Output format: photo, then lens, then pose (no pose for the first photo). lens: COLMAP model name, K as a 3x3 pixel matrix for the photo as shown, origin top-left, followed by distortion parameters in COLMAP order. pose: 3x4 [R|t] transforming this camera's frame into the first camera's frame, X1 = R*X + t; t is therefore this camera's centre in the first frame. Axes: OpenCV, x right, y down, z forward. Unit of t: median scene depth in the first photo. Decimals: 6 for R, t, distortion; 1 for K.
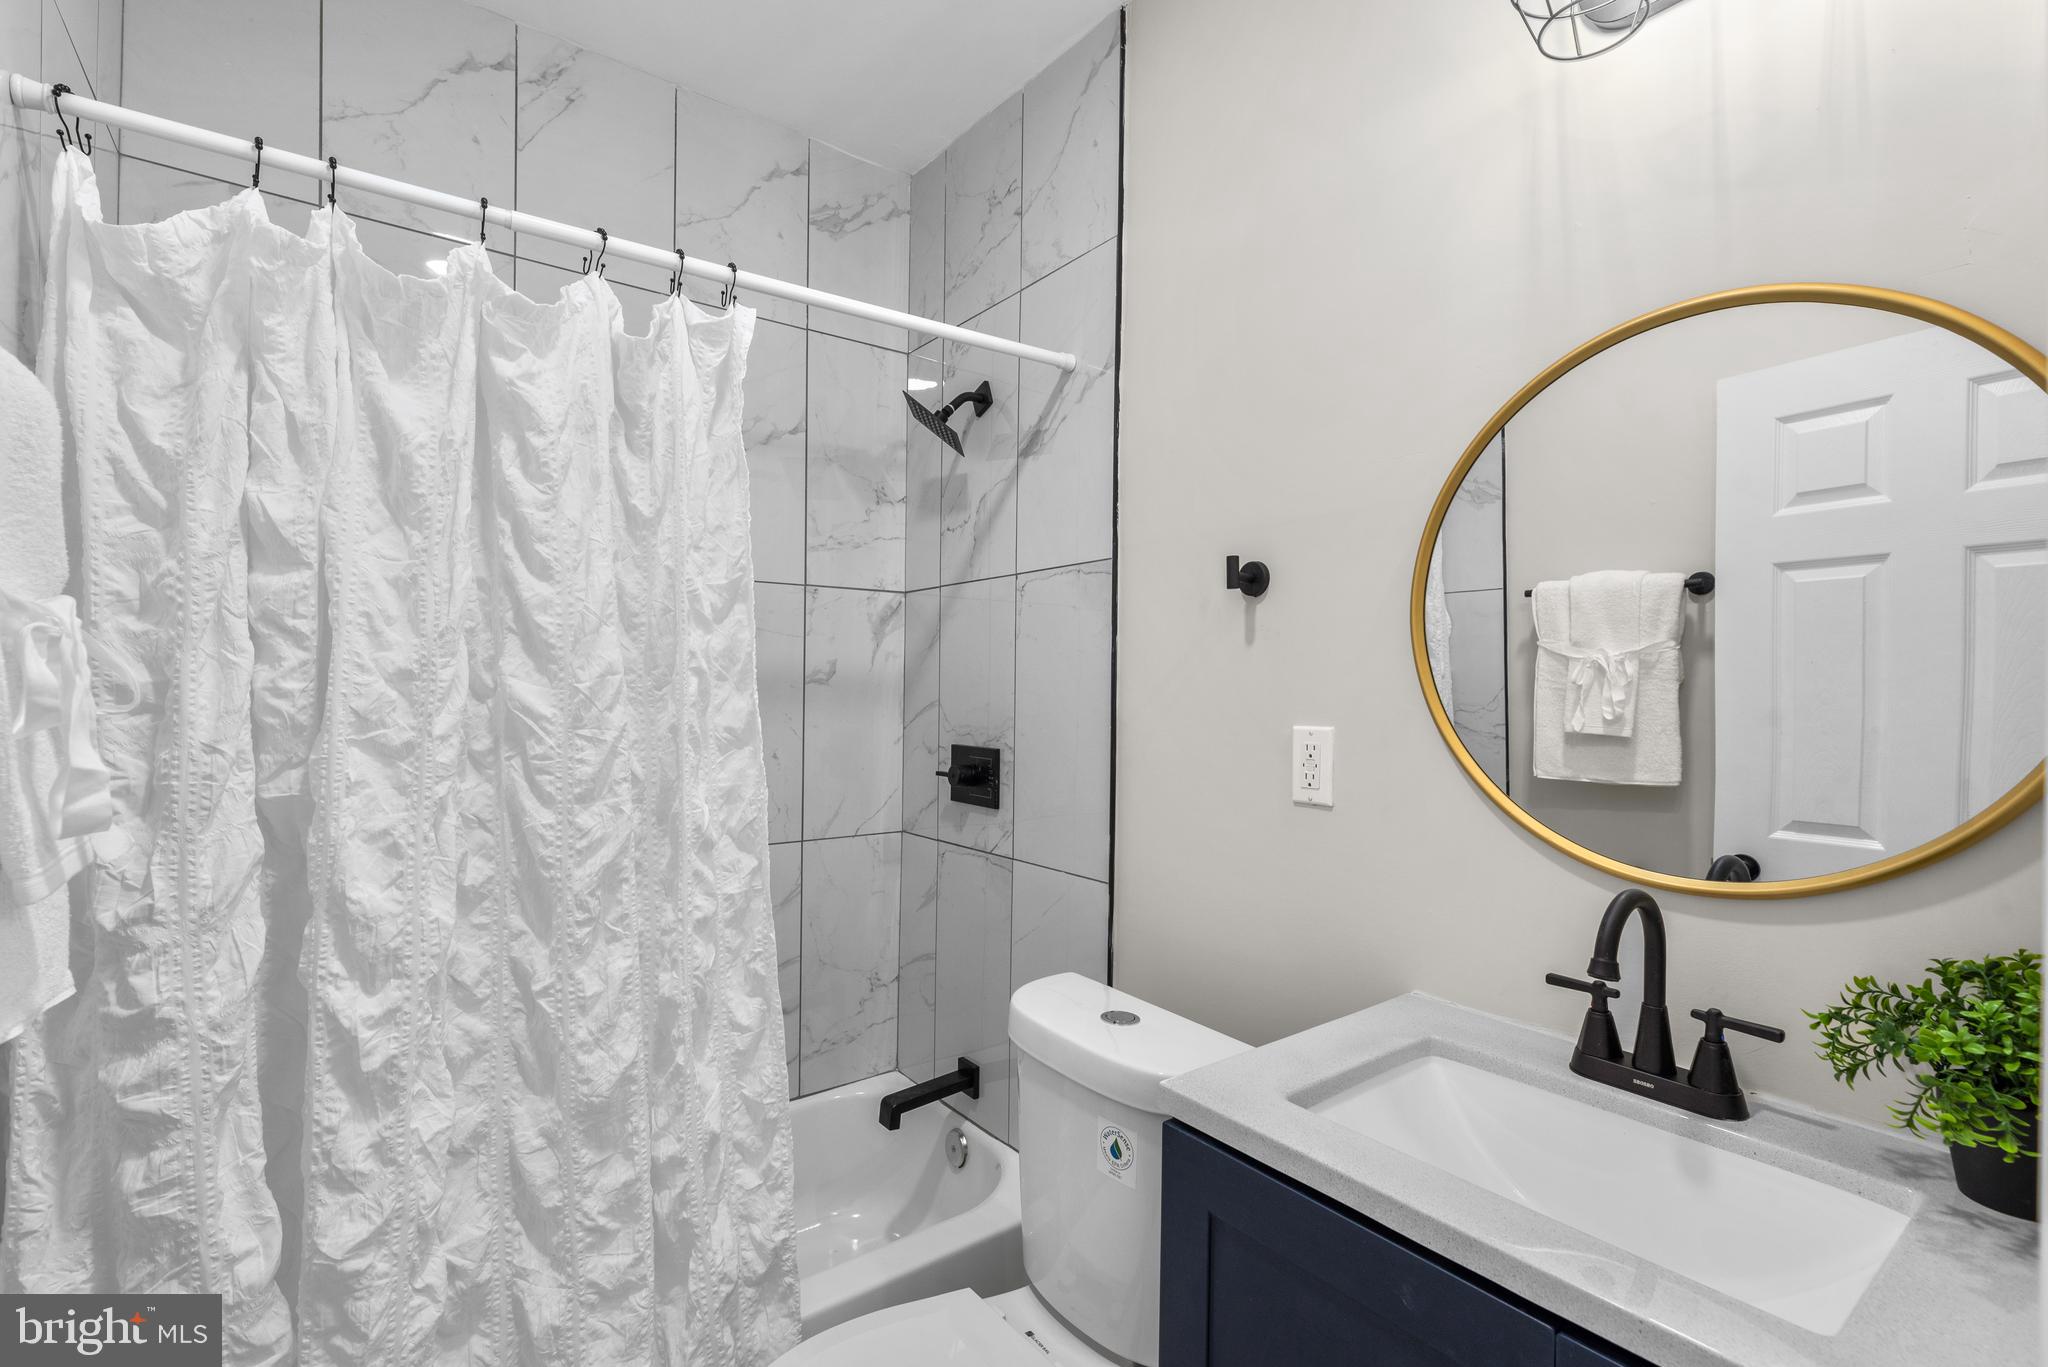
lens RADIAL K [[913.3, 0, 1022.6], [0, 913.3, 691.2], [0, 0, 1]] dist [0.001288, -0.001656]
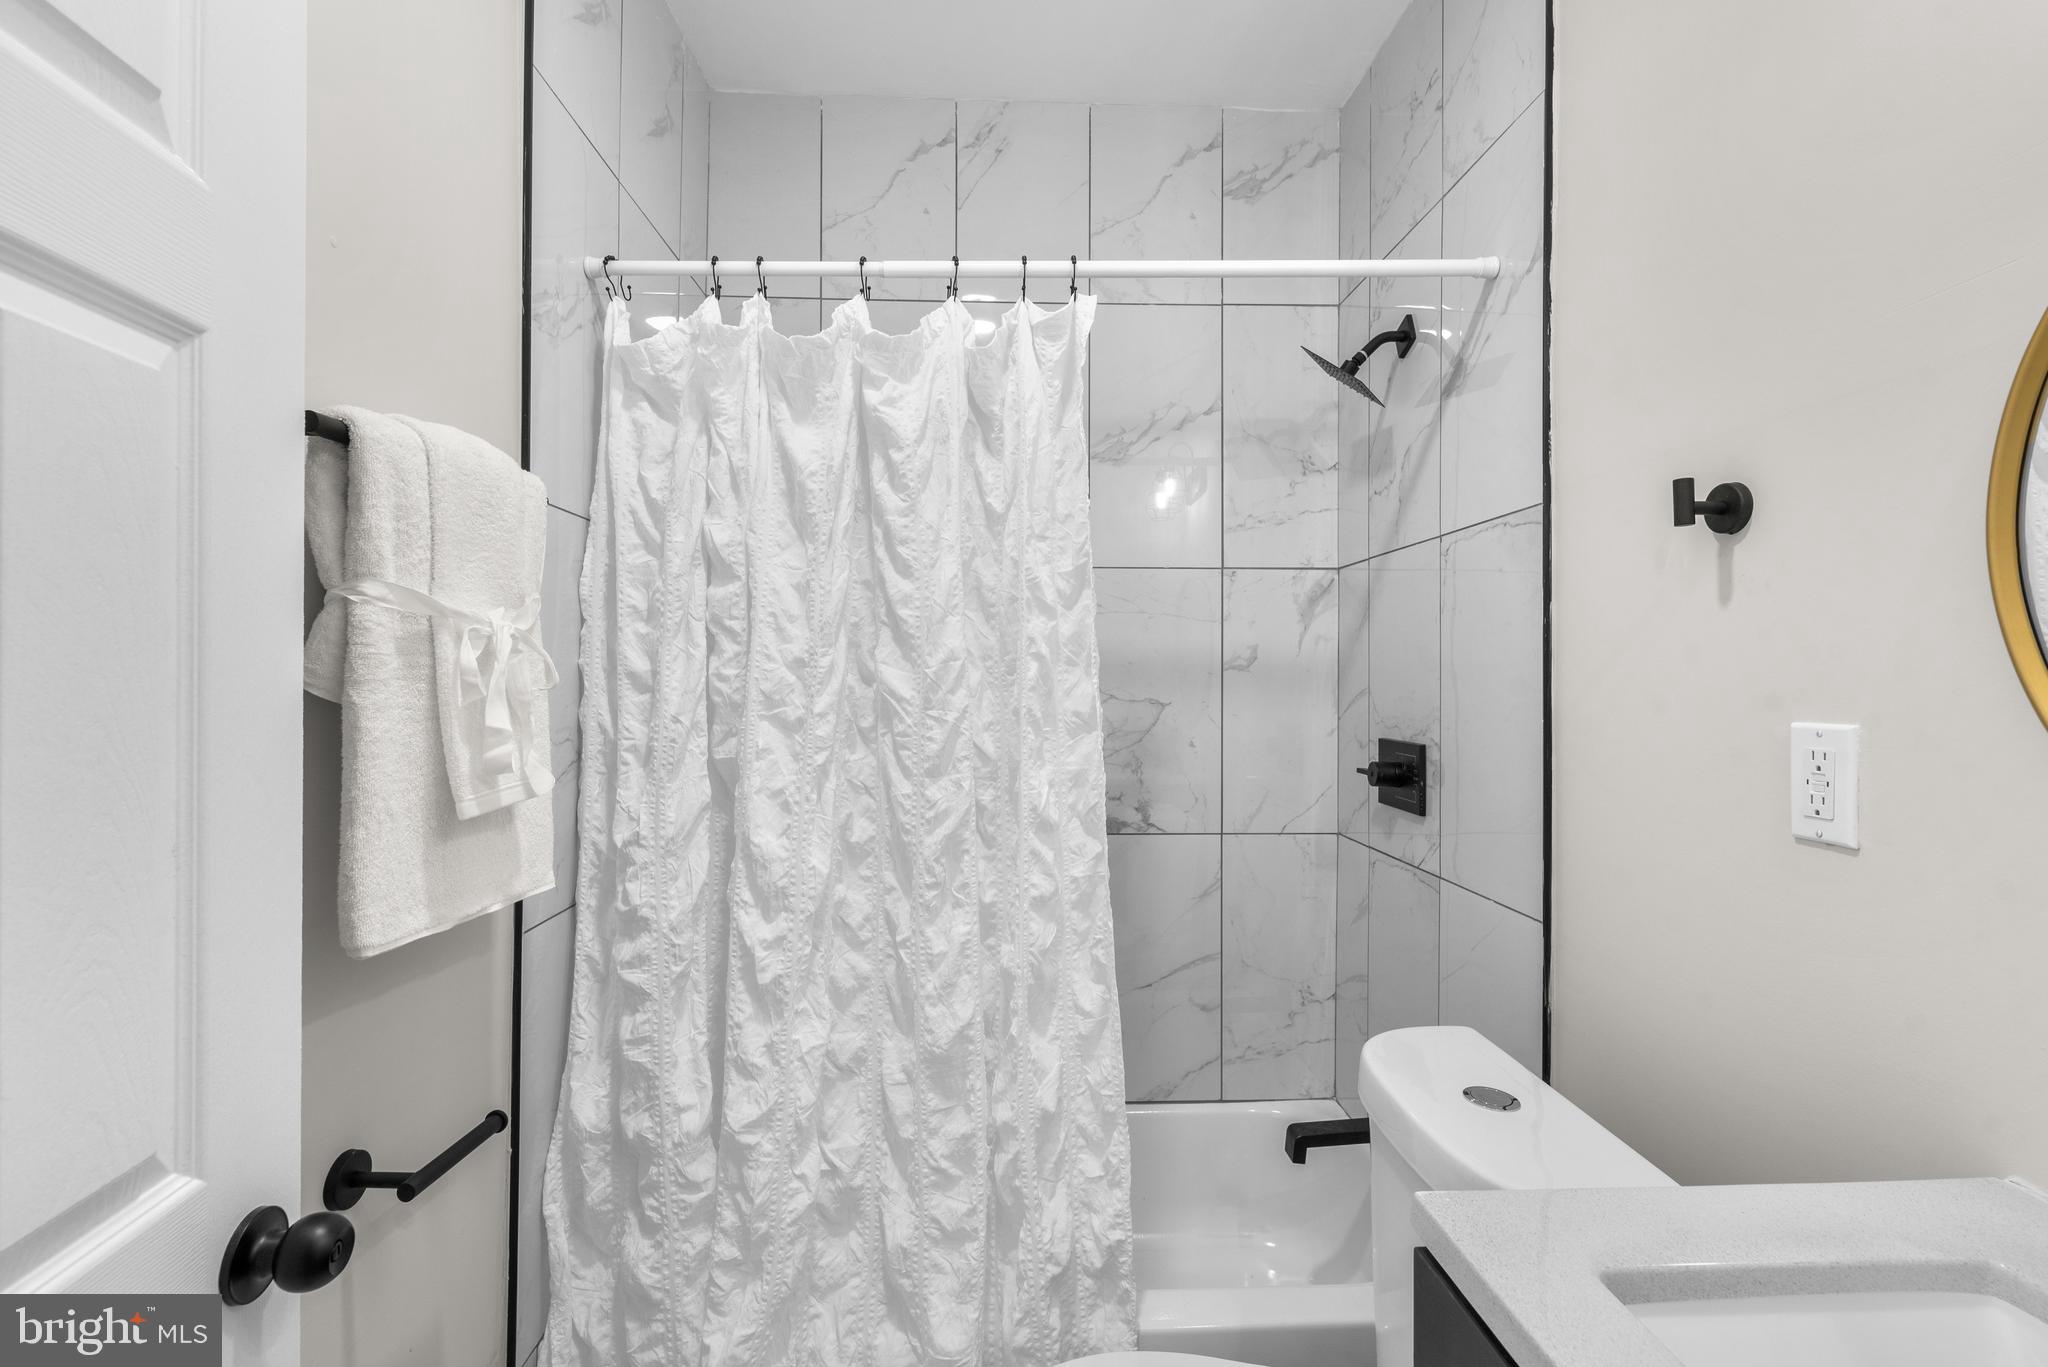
lens RADIAL K [[913.3, 0, 1022.3], [0, 913.3, 669.0], [0, 0, 1]] dist [0.001288, -0.001656]
pose [[0.823883, -0.010931, -0.566654, 0.219884], [0.002261, 0.999869, -0.016001, 0.008931], [0.566755, 0.011902, 0.823800, 0.141270]]
